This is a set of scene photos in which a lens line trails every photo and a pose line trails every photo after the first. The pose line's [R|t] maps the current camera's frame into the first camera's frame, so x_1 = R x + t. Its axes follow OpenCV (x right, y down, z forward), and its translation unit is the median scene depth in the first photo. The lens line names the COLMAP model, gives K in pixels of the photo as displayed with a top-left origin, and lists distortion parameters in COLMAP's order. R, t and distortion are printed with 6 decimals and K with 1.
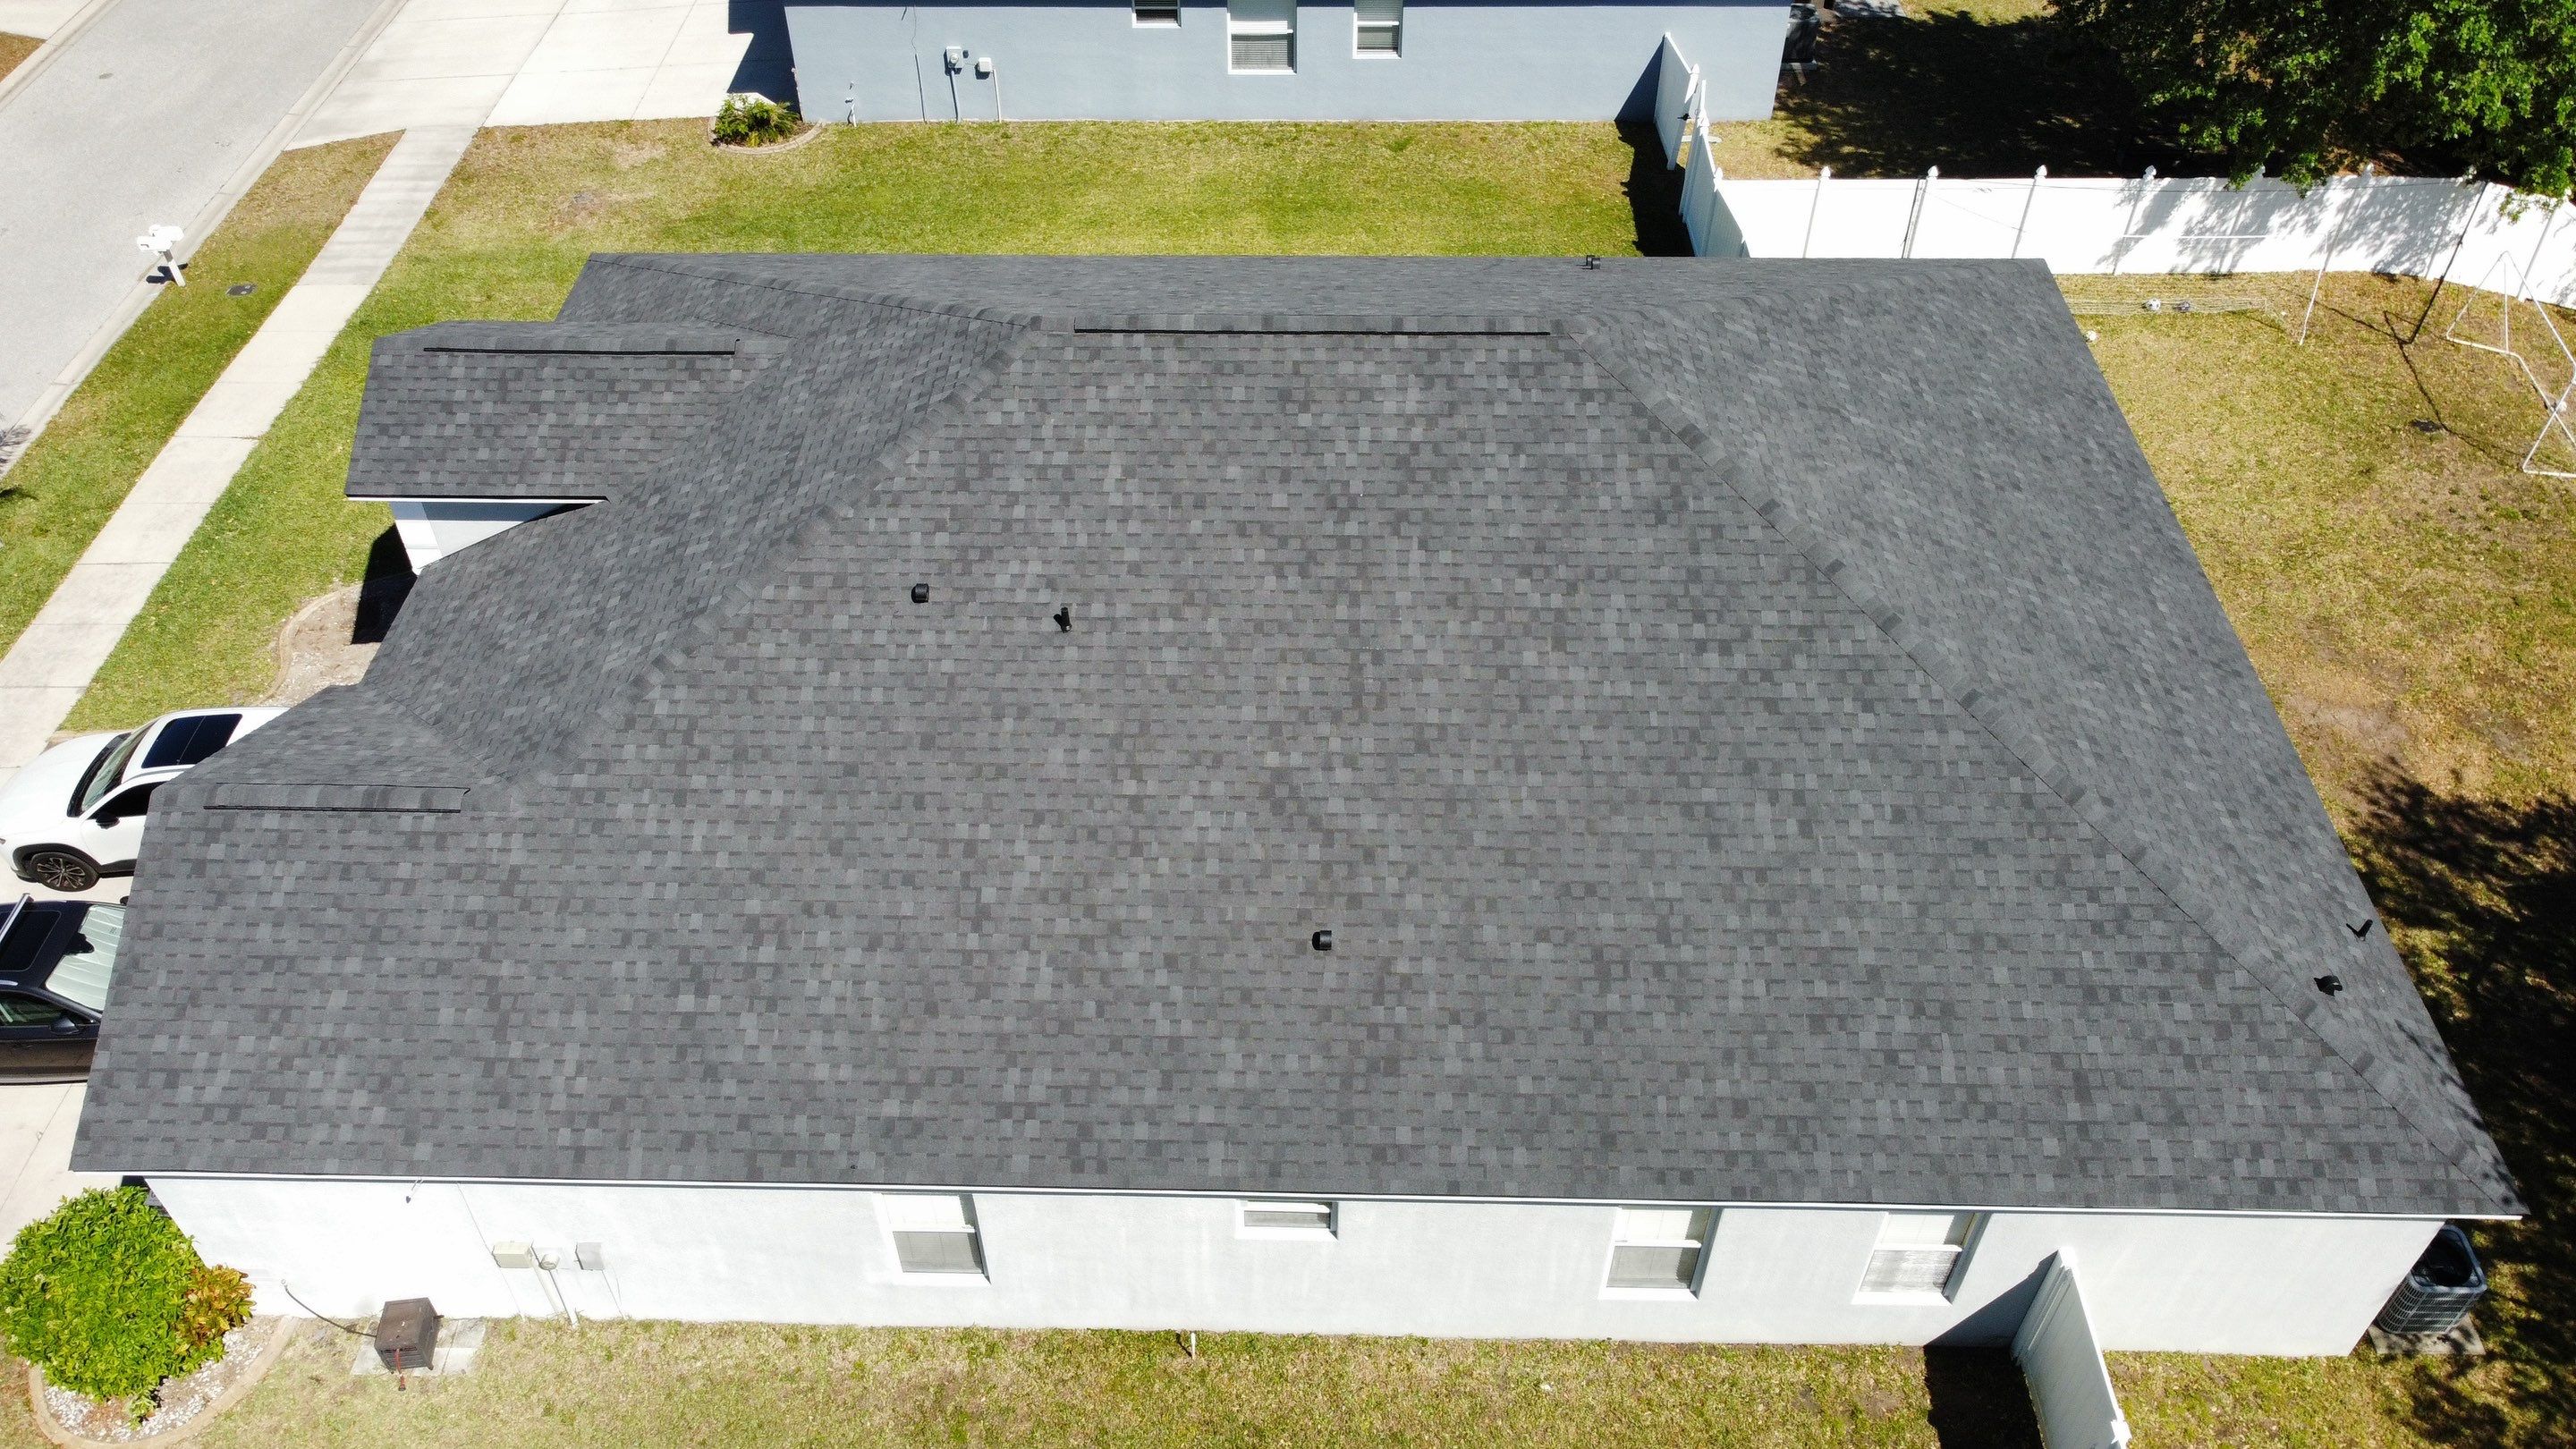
lens RADIAL K [[1945.9, 0, 1252.6], [0, 1945.9, 706.4], [0, 0, 1]] dist [0.003977, -0.005519]
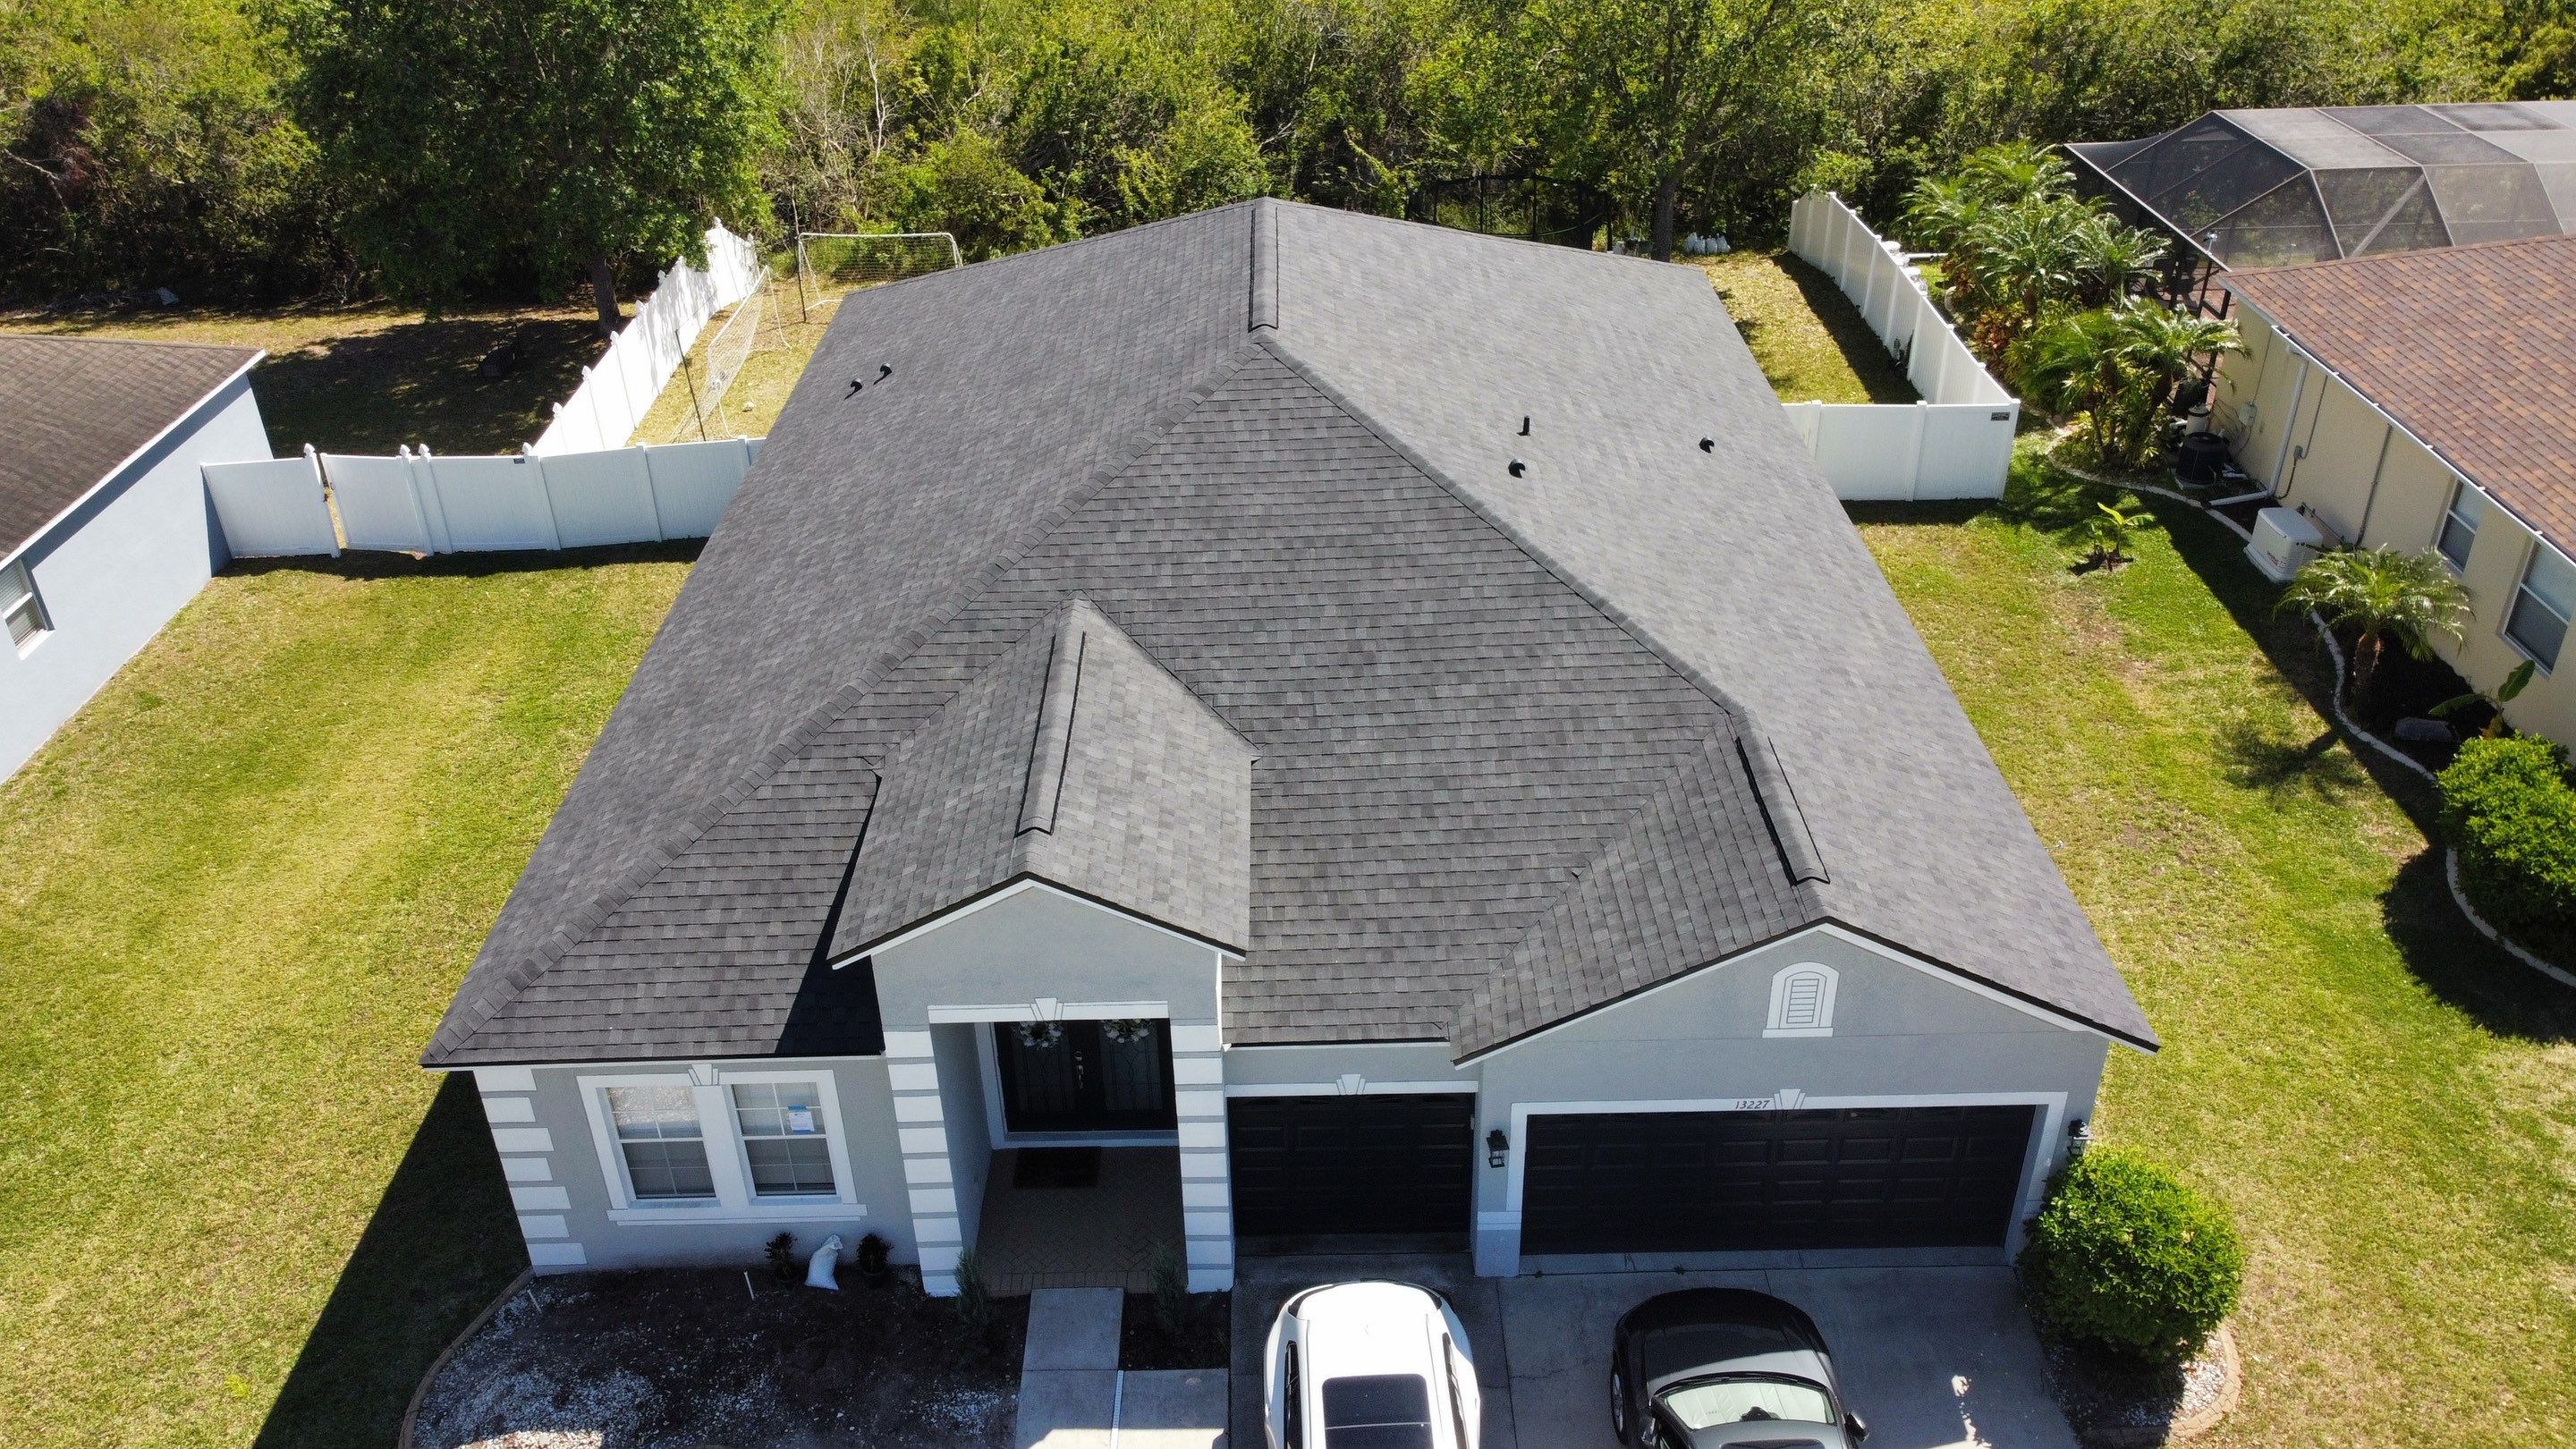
lens RADIAL K [[1945.9, 0, 1249.7], [0, 1945.9, 706.0], [0, 0, 1]] dist [0.000866, -0.006458]
pose [[-0.018953, -0.503186, 0.863970, -1.240020], [0.708275, 0.603150, 0.366818, -0.510472], [-0.705682, 0.618881, 0.344963, 0.788413]]
